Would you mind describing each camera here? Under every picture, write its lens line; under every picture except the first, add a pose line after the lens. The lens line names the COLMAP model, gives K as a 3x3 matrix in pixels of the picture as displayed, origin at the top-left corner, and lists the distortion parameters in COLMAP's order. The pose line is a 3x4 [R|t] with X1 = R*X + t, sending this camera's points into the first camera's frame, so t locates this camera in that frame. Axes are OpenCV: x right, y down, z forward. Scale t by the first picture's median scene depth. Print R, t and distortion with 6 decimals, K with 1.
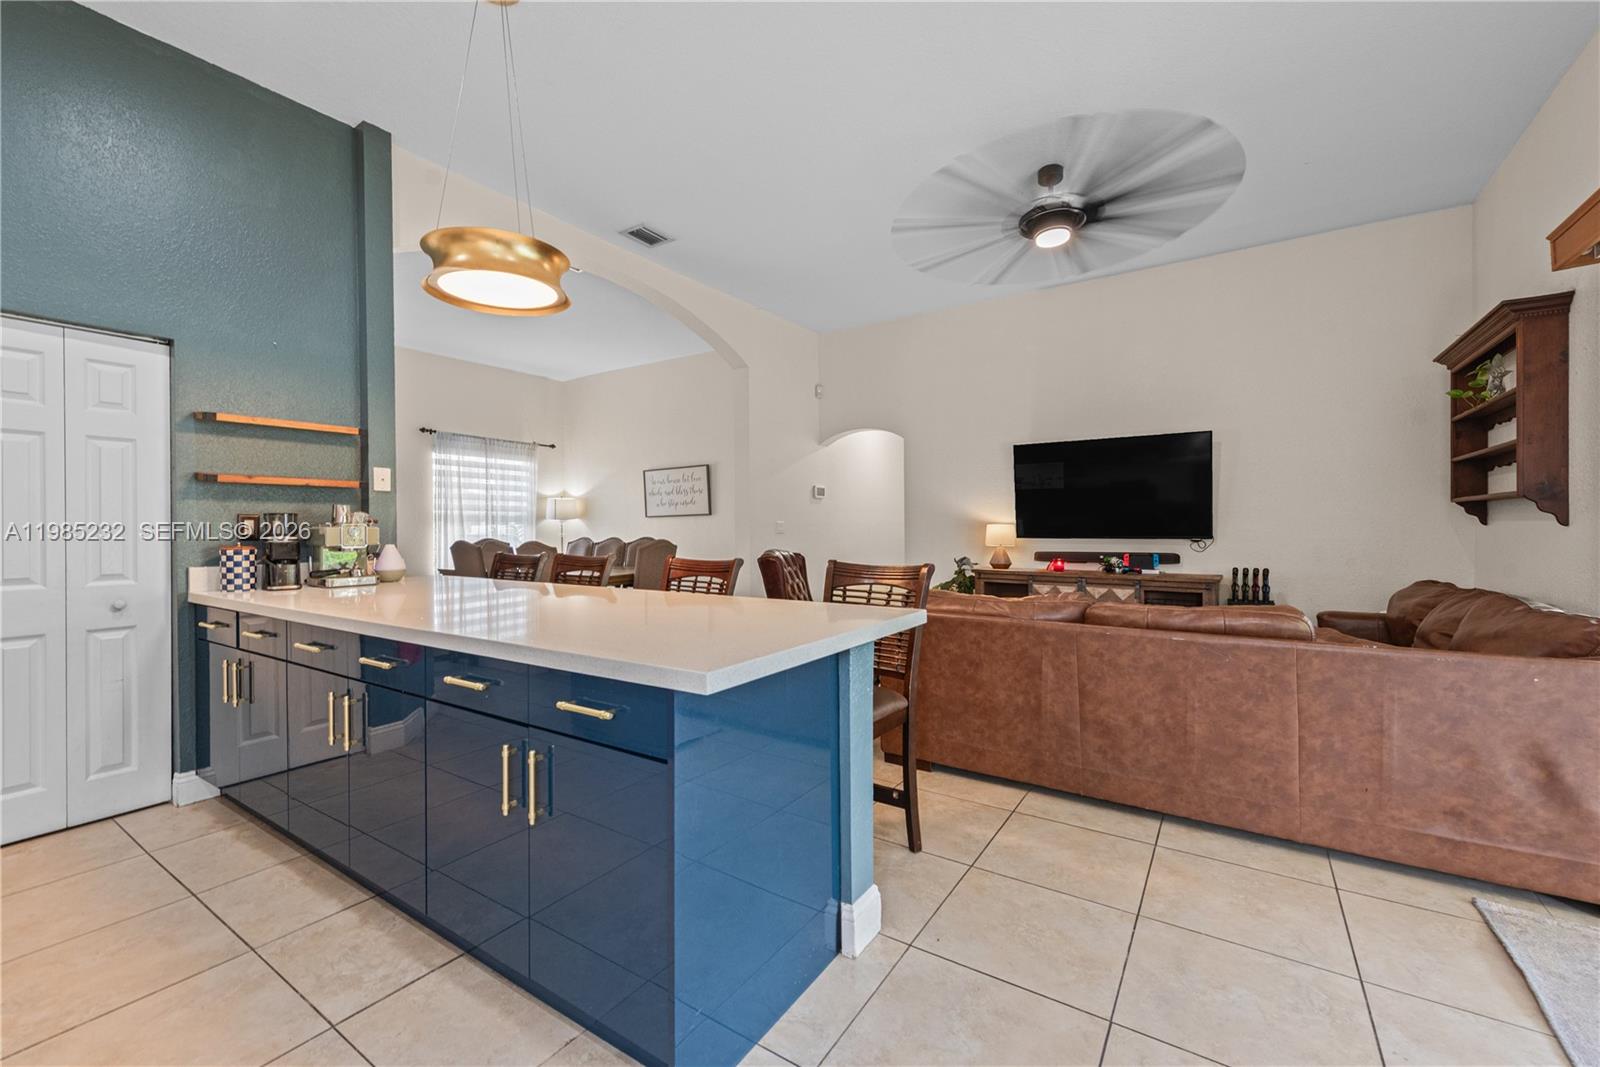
lens RADIAL K [[650.0, 0, 802.7], [0, 650.0, 522.7], [0, 0, 1]] dist [0.015301, -0.000131]
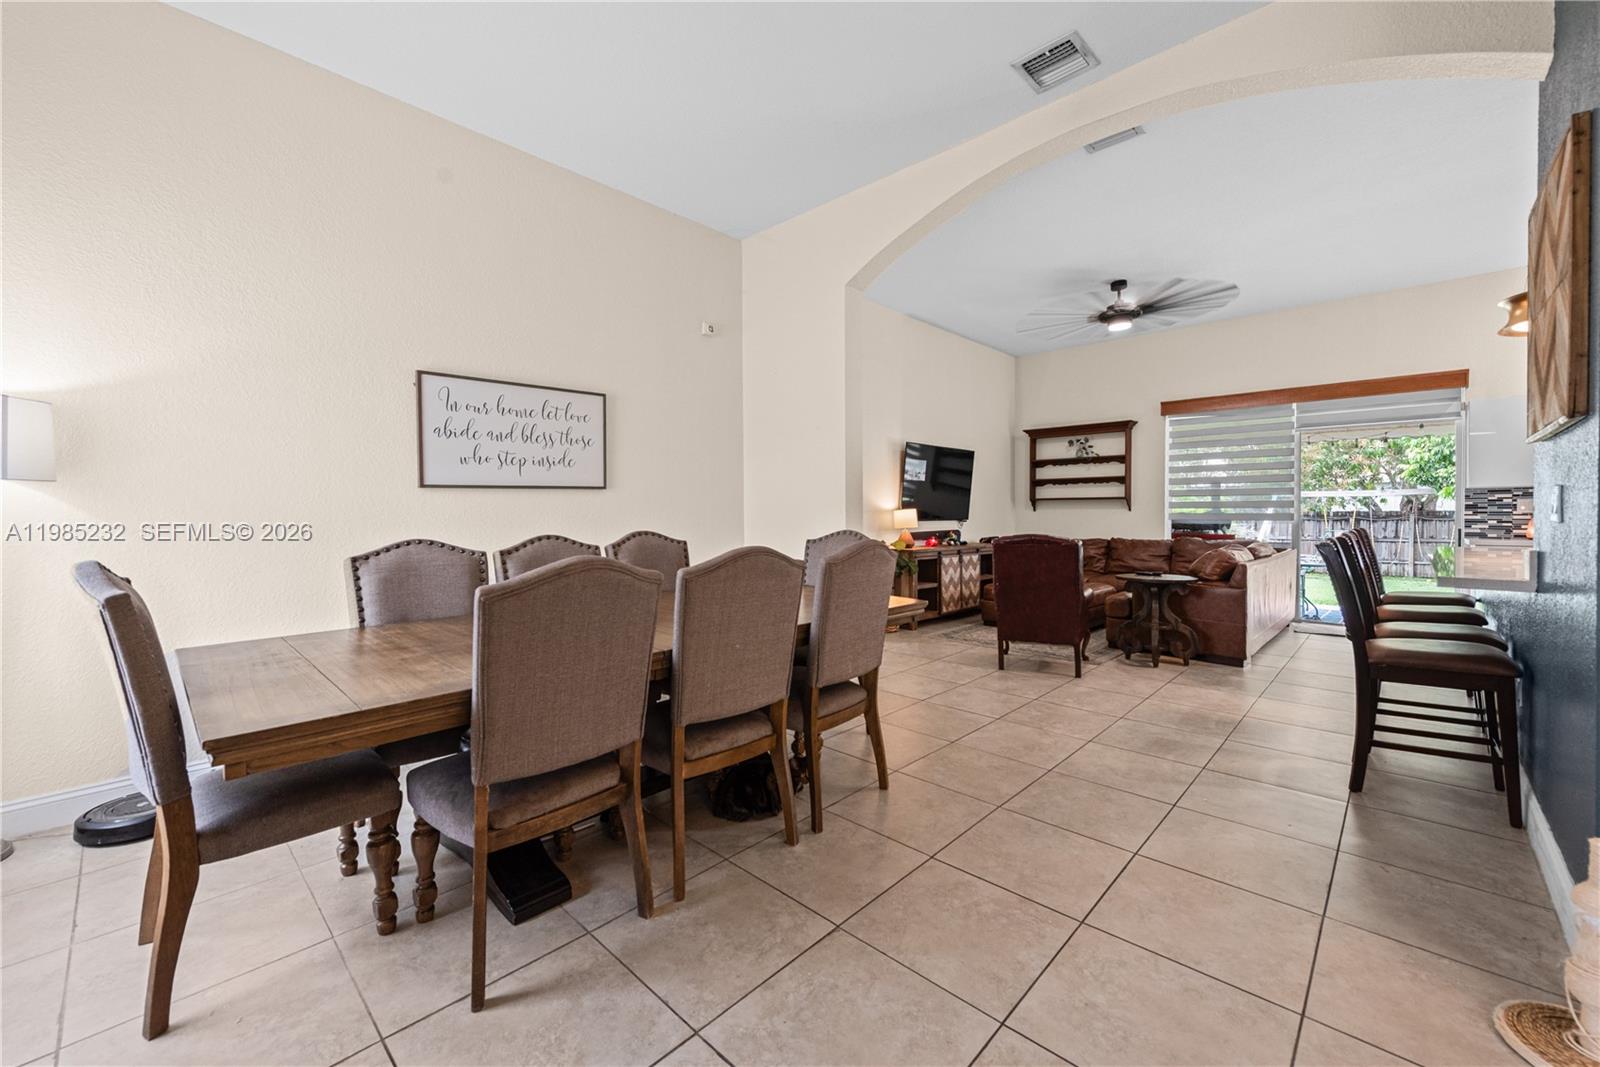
lens RADIAL K [[638.7, 0, 805.2], [0, 638.7, 521.9], [0, 0, 1]] dist [-0.000472, -0.000417]
pose [[0.177103, -0.010533, 0.984136, -1.048130], [-0.002355, 0.999935, 0.011126, 0.015999], [-0.984189, -0.004288, 0.177067, 1.216553]]
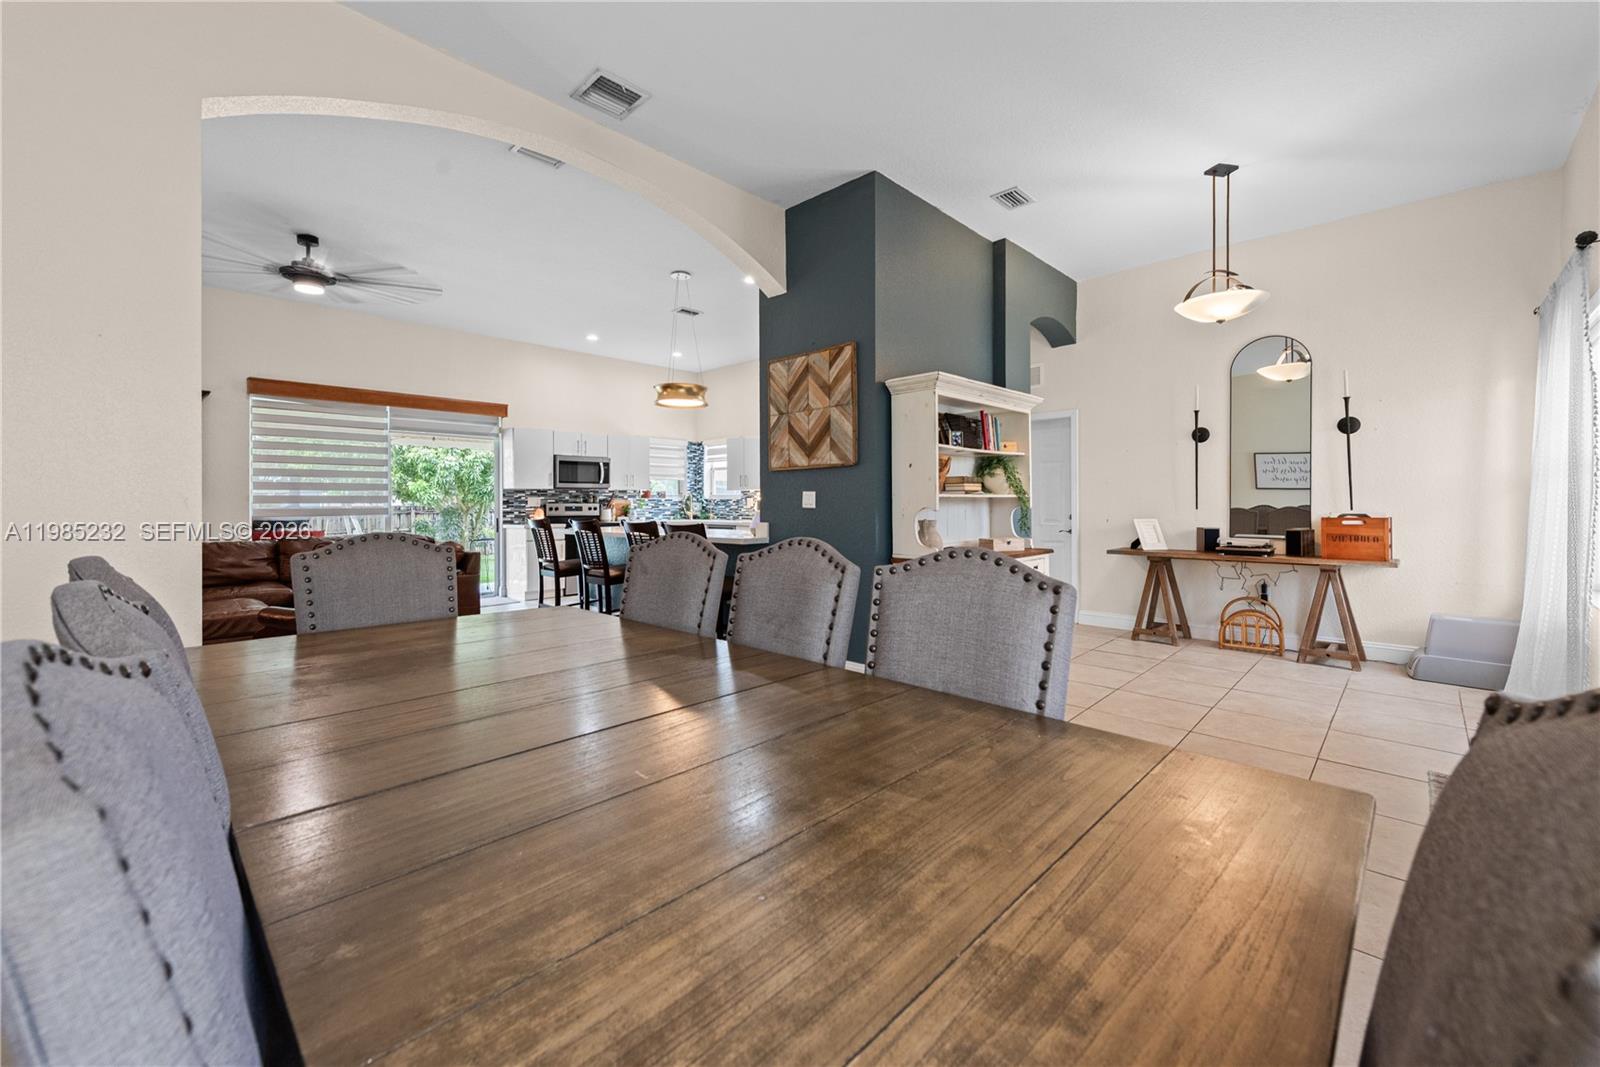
lens RADIAL K [[642.4, 0, 793.2], [0, 642.4, 499.9], [0, 0, 1]] dist [0.000703, -0.000056]
pose [[-0.984397, 0.012540, 0.175516, -0.675553], [0.010894, 0.999887, -0.010342, 0.017356], [-0.175626, -0.008268, -0.984422, 1.756025]]
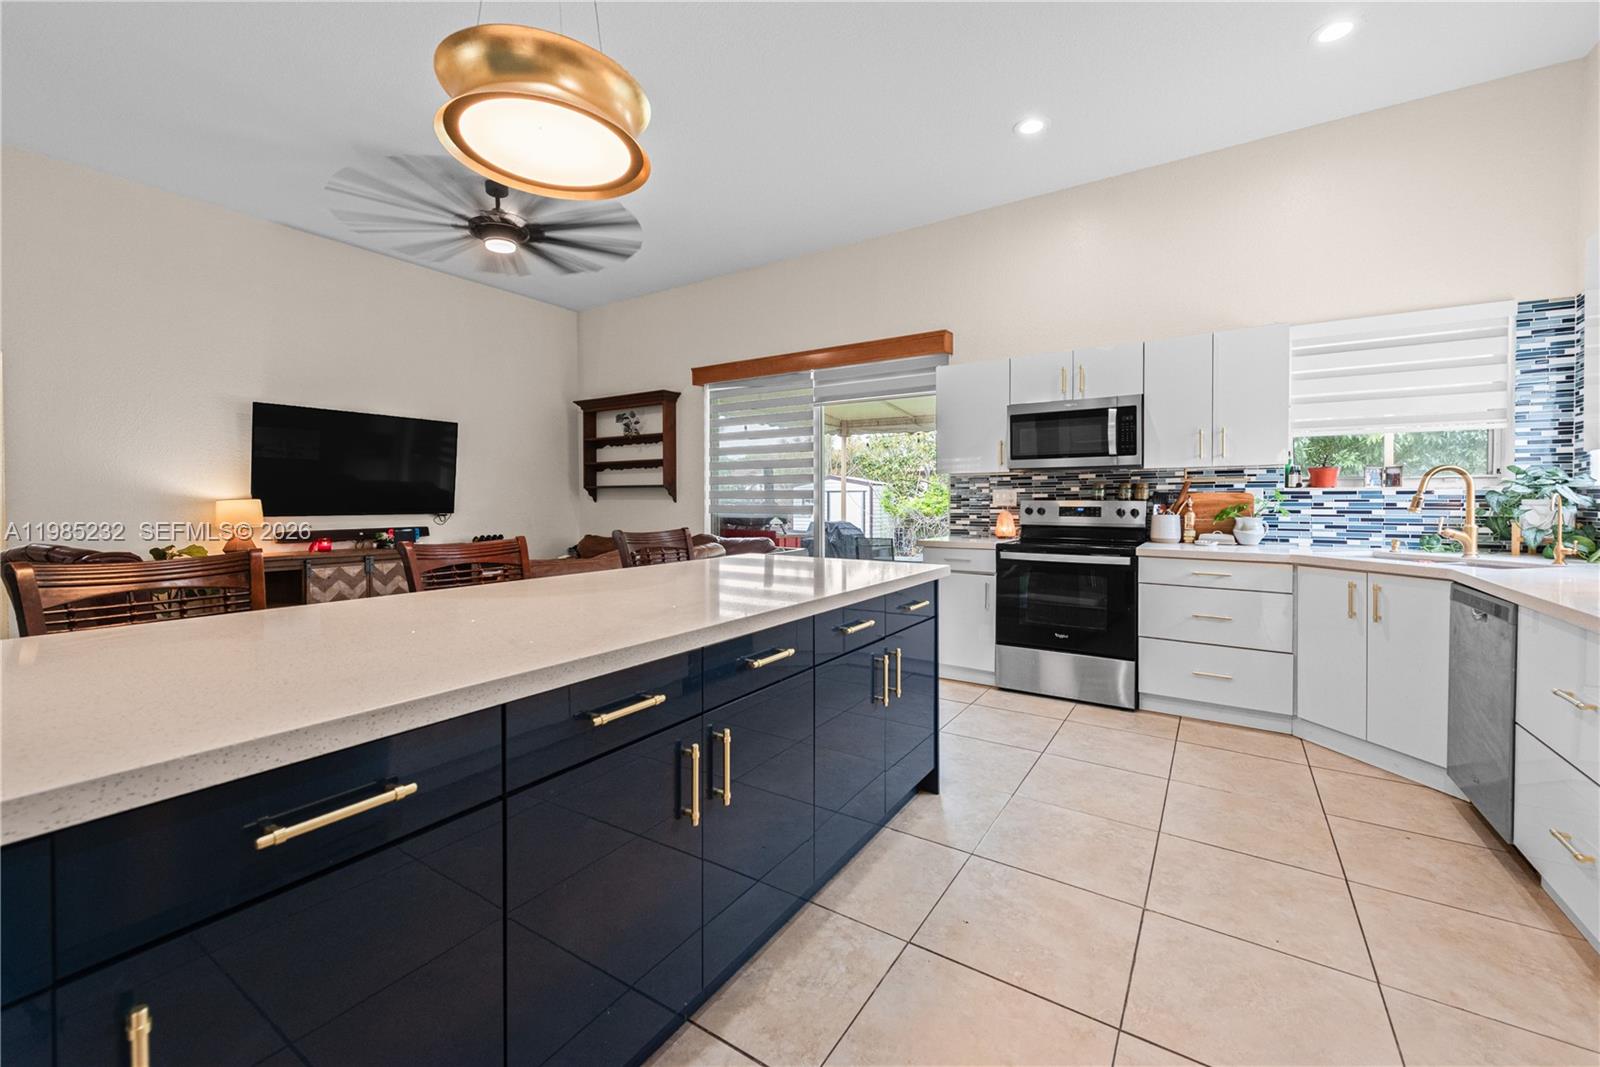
lens RADIAL K [[653.6, 0, 805.8], [0, 653.6, 499.5], [0, 0, 1]] dist [0.062520, -0.000127]
pose [[-0.020349, 0.009274, 0.999750, -0.643774], [-0.003729, 0.999949, -0.009352, 0.009727], [-0.999786, -0.003918, -0.020314, 0.417963]]
